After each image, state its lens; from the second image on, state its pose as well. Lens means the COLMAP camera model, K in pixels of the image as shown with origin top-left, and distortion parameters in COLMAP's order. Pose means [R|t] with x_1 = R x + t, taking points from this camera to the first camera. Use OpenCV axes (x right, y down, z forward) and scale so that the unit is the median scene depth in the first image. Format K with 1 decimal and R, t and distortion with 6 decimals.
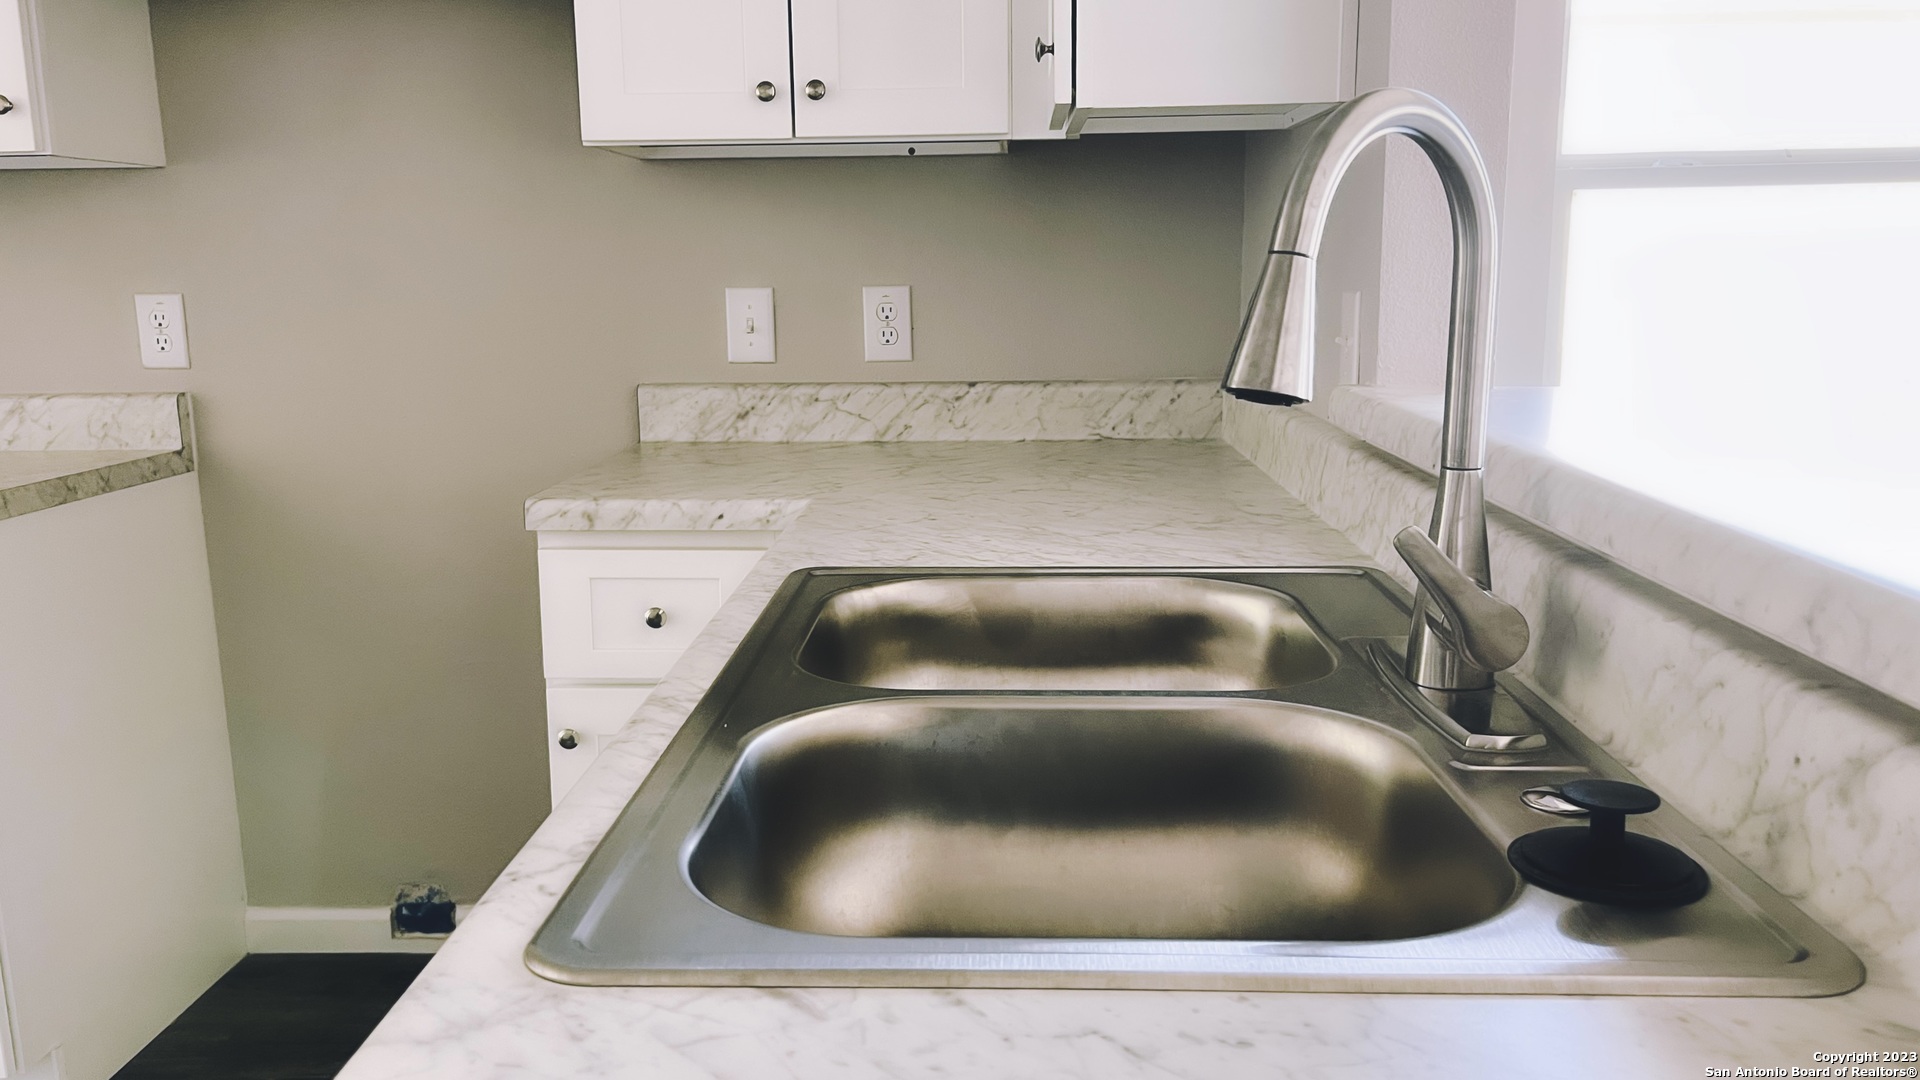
lens RADIAL K [[1401.2, 0, 957.9], [0, 1401.2, 544.0], [0, 0, 1]] dist [0.053392, -0.059839]
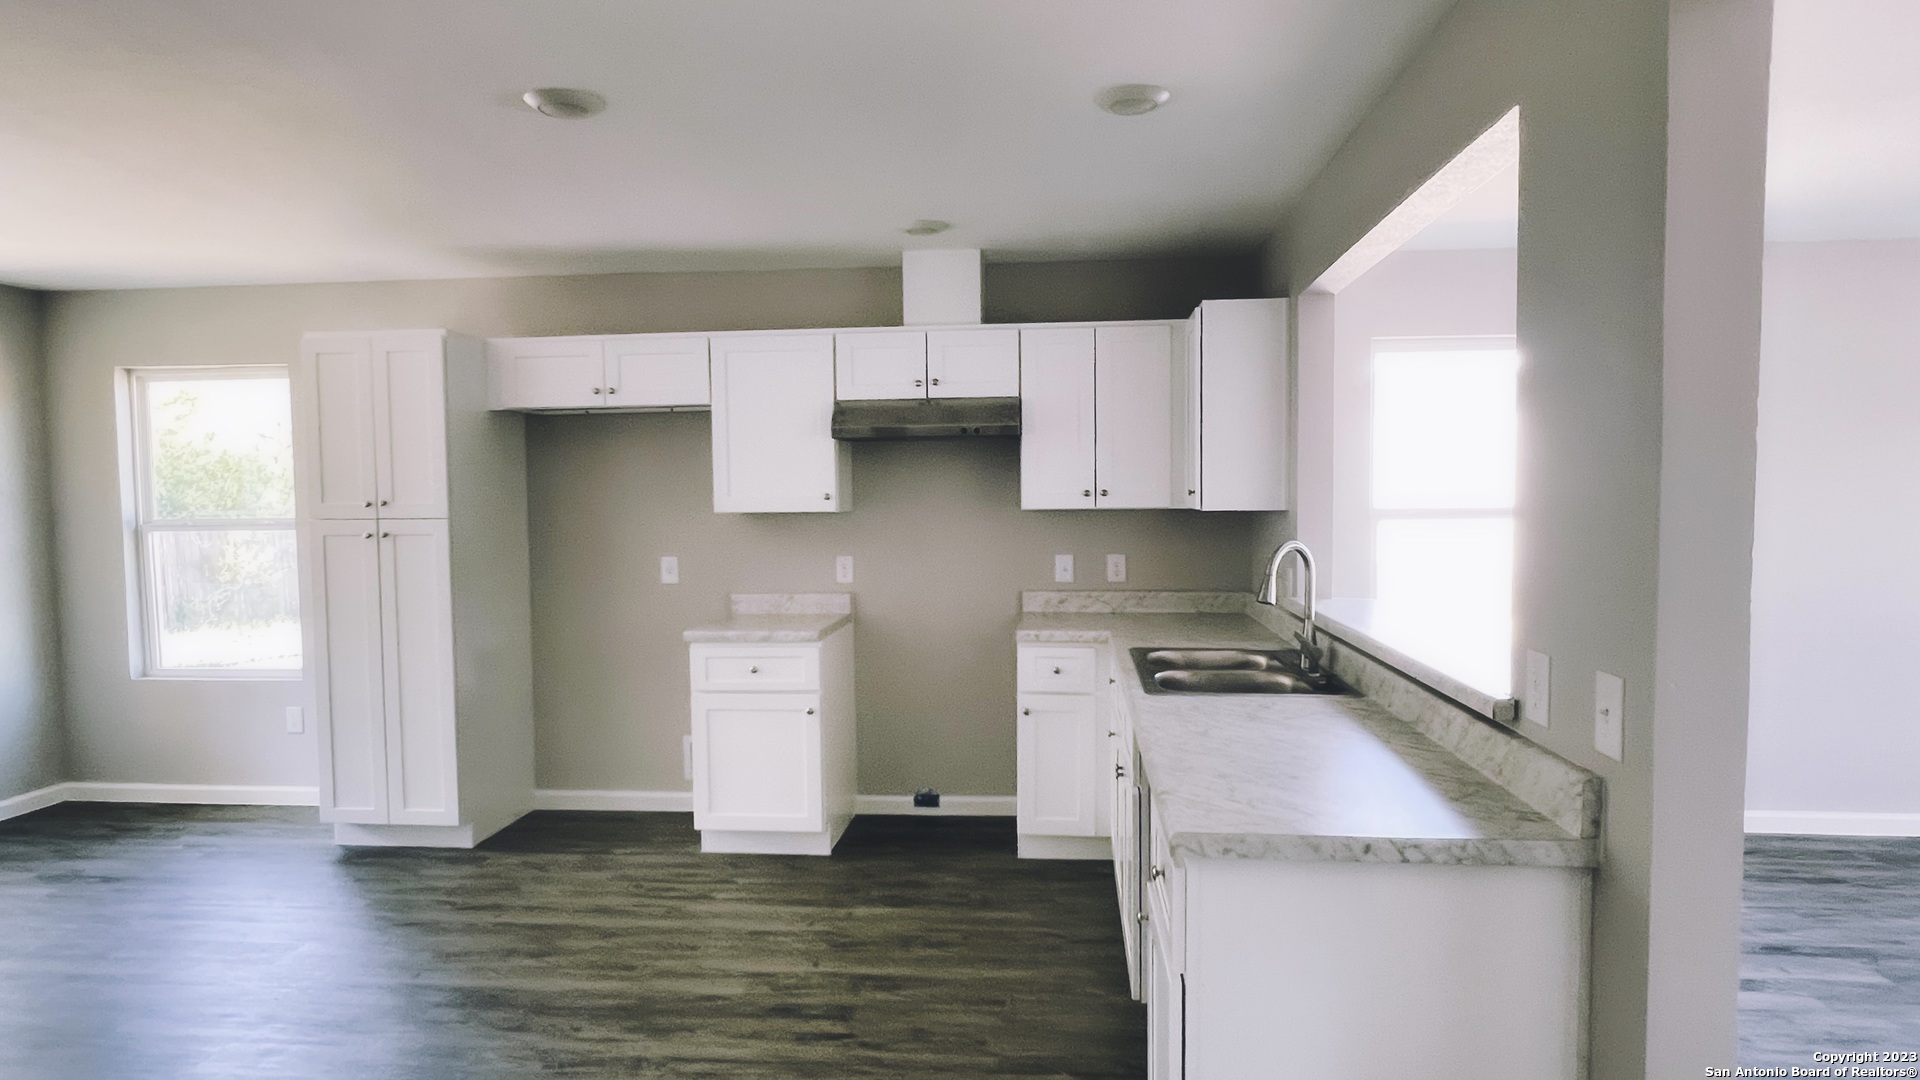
lens RADIAL K [[1070.1, 0, 958.9], [0, 1070.1, 542.1], [0, 0, 1]] dist [-0.003464, -0.000986]
pose [[0.998499, 0.006450, -0.054381, -0.262418], [-0.014136, 0.989744, -0.142151, 0.094234], [0.052906, 0.142706, 0.988350, -1.124983]]
